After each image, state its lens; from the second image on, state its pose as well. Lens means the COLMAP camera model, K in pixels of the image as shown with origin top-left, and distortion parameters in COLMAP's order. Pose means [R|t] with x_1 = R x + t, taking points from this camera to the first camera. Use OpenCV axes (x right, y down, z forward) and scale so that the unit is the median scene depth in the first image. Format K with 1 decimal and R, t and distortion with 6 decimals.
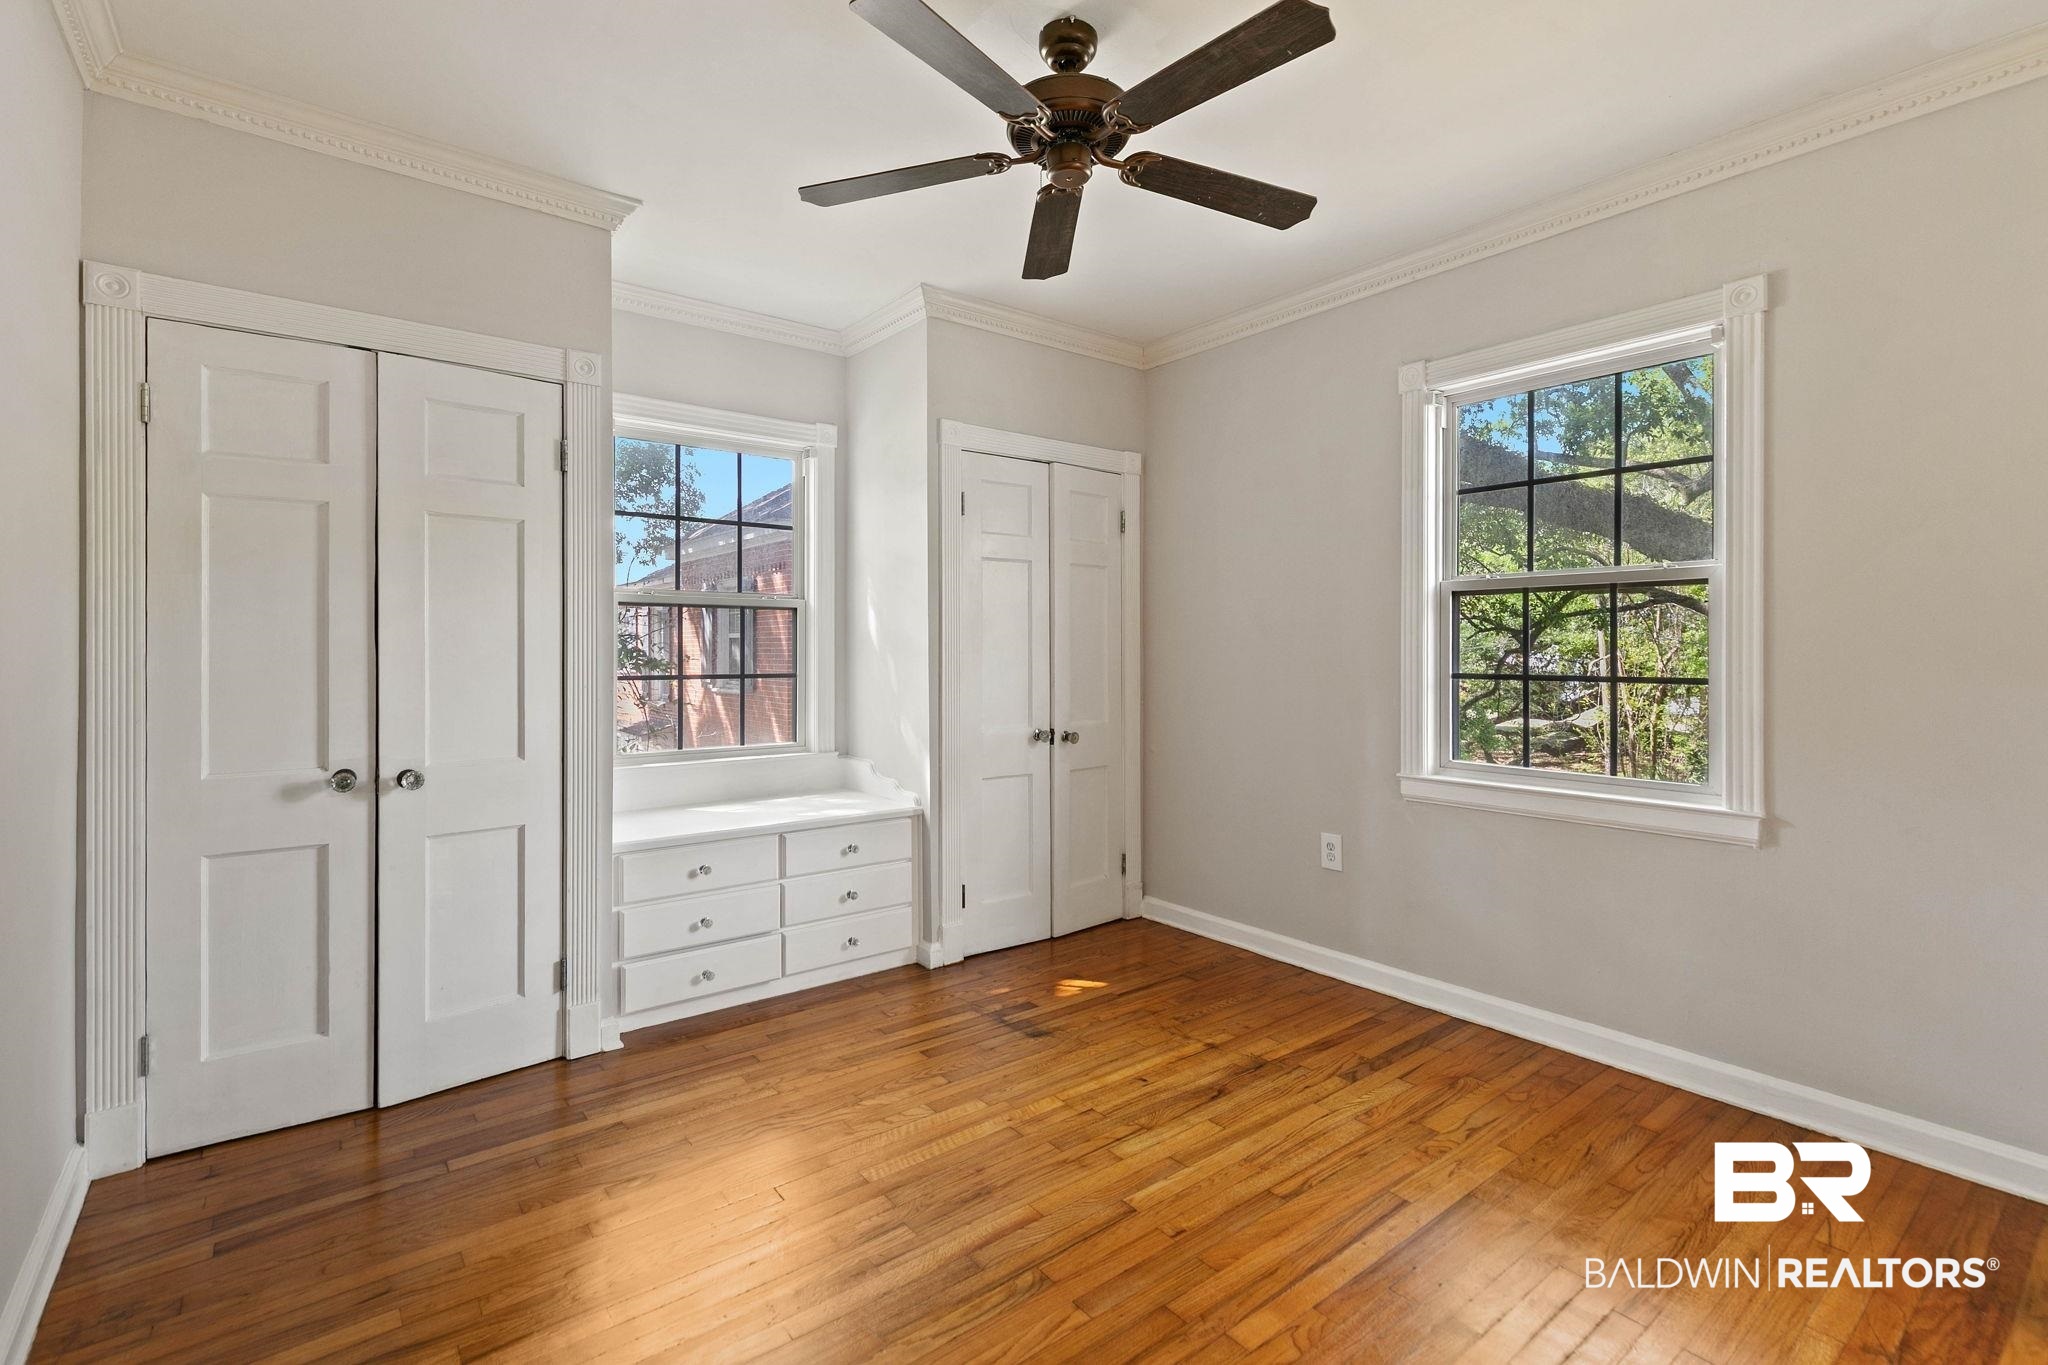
lens RADIAL K [[932.3, 0, 1034.1], [0, 932.3, 649.1], [0, 0, 1]] dist [0.004604, -0.000101]
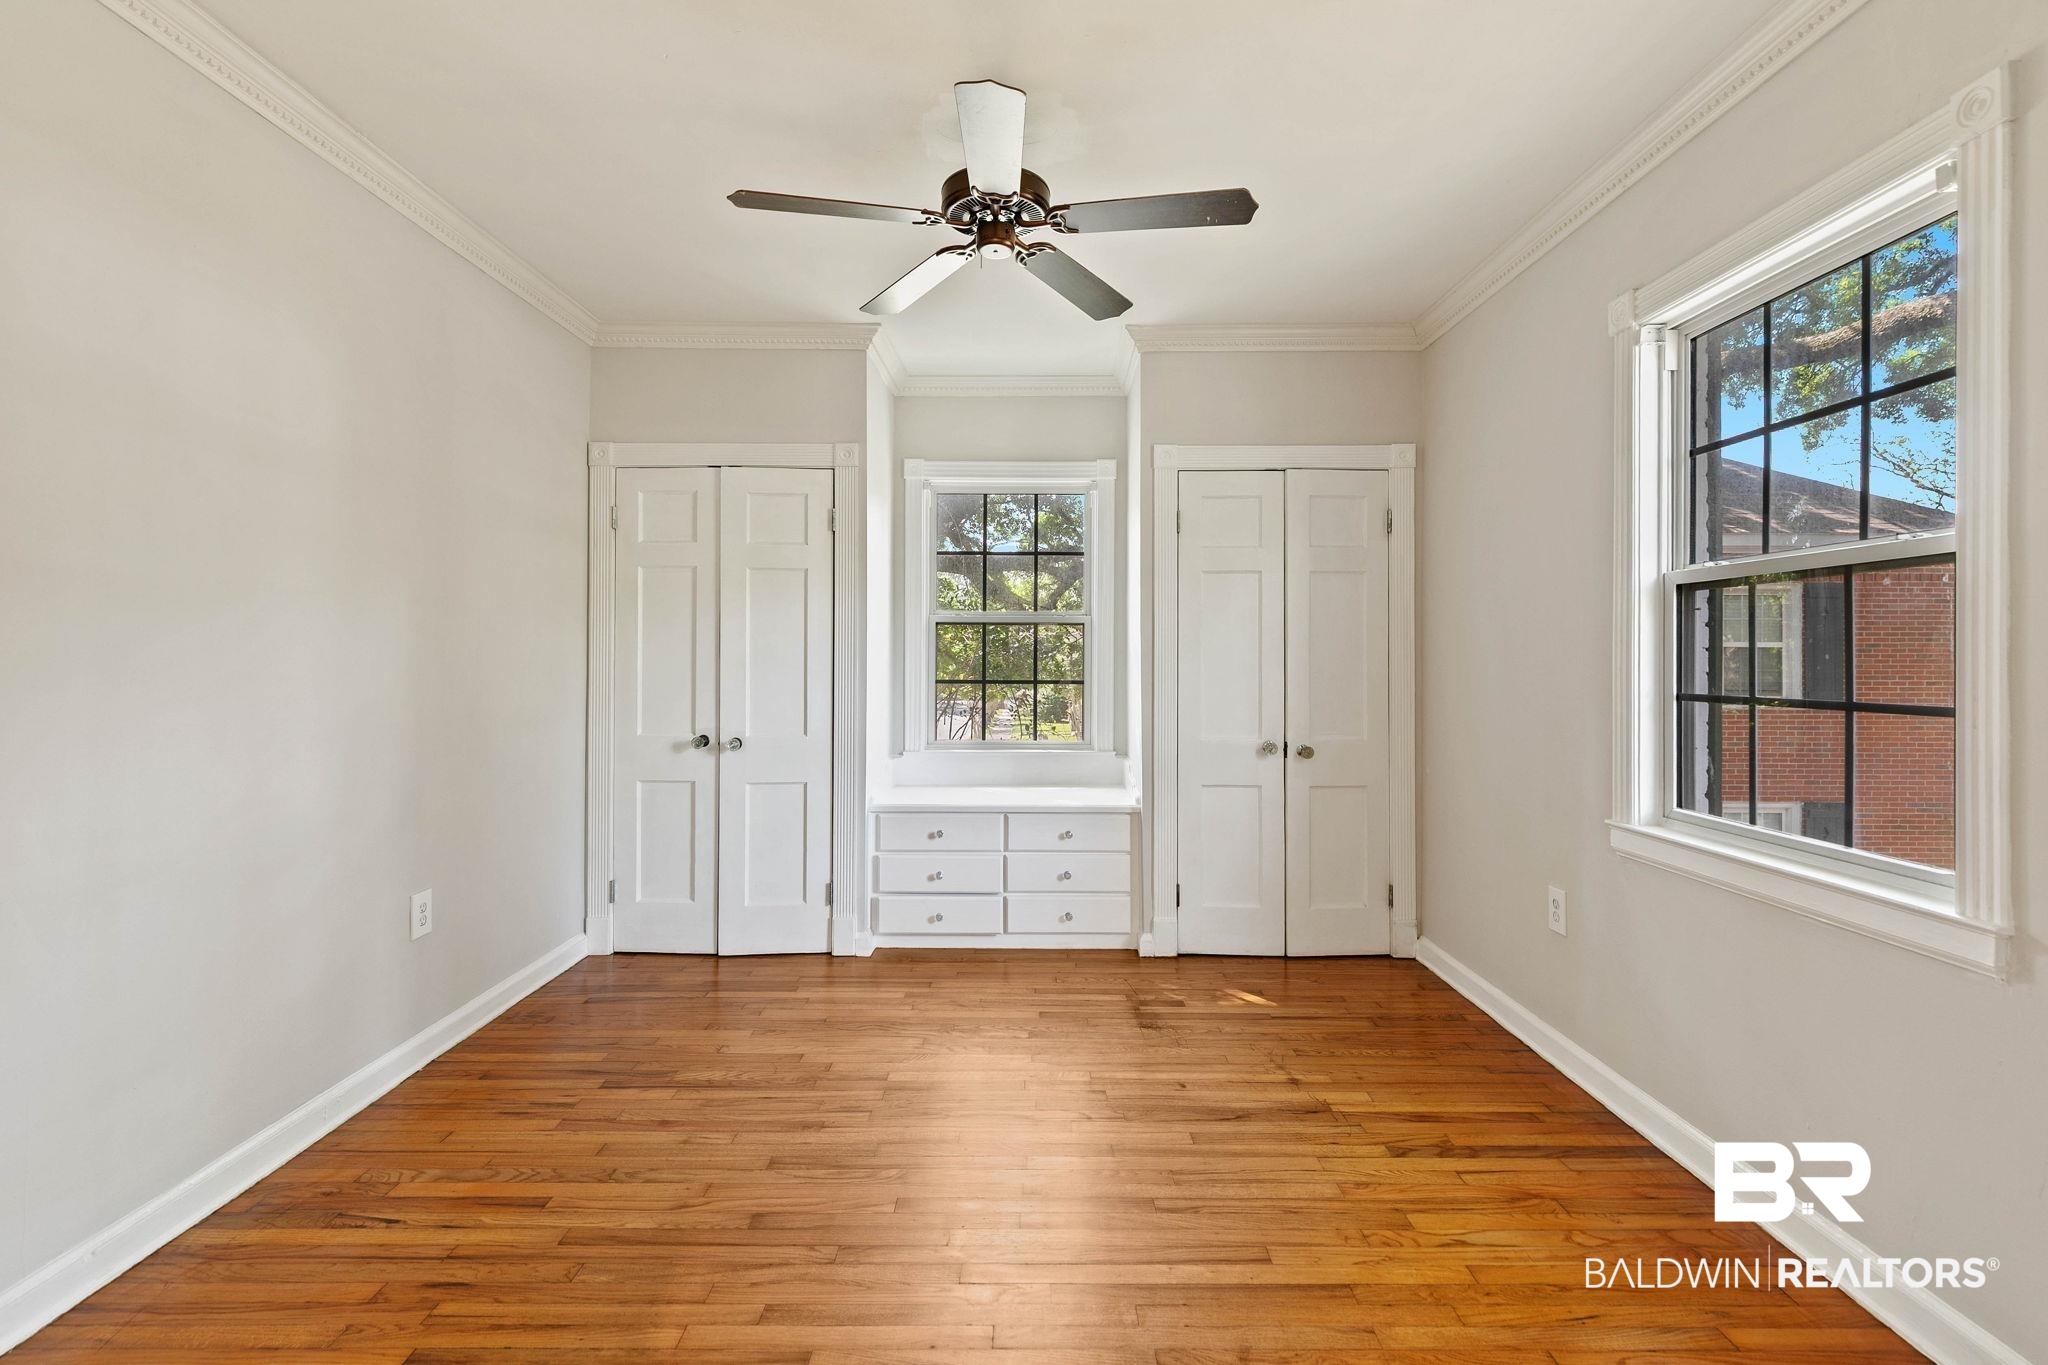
lens RADIAL K [[932.3, 0, 1034.1], [0, 932.3, 649.1], [0, 0, 1]] dist [0.004604, -0.000101]
pose [[0.784349, -0.004464, -0.620304, 0.557987], [-0.002770, 0.999939, -0.010699, -0.000350], [0.620314, 0.010110, 0.784289, 0.091056]]
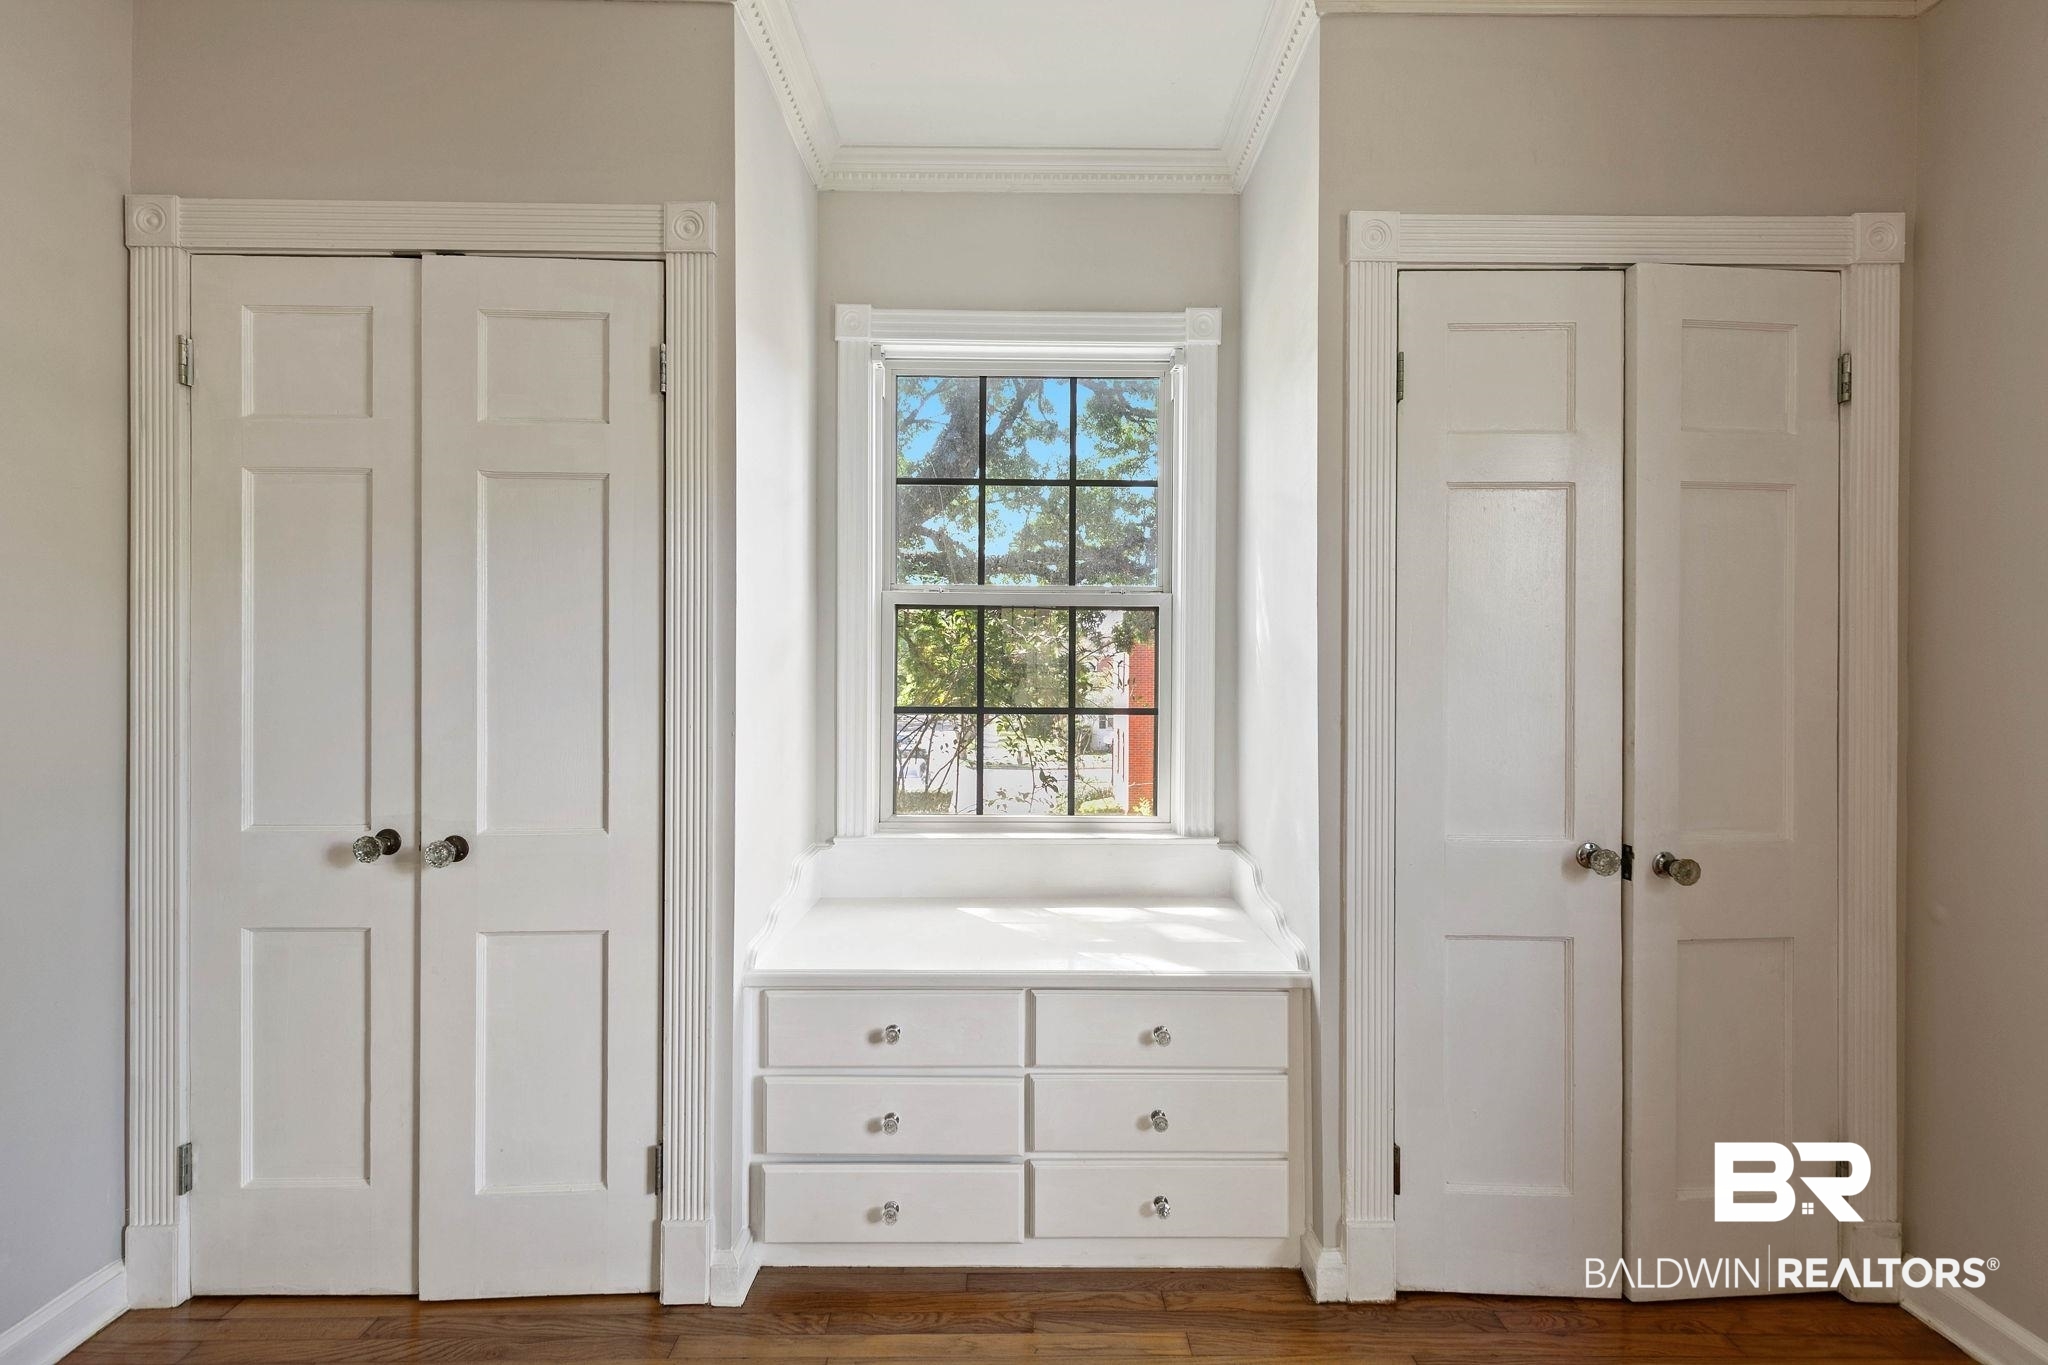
lens RADIAL K [[927.3, 0, 1023.5], [0, 927.3, 676.7], [0, 0, 1]] dist [0.004084, 0.000365]
pose [[0.788737, 0.004579, -0.614714, 0.086890], [-0.004266, 0.999989, 0.001975, 0.003730], [0.614716, 0.001064, 0.788748, 0.606500]]
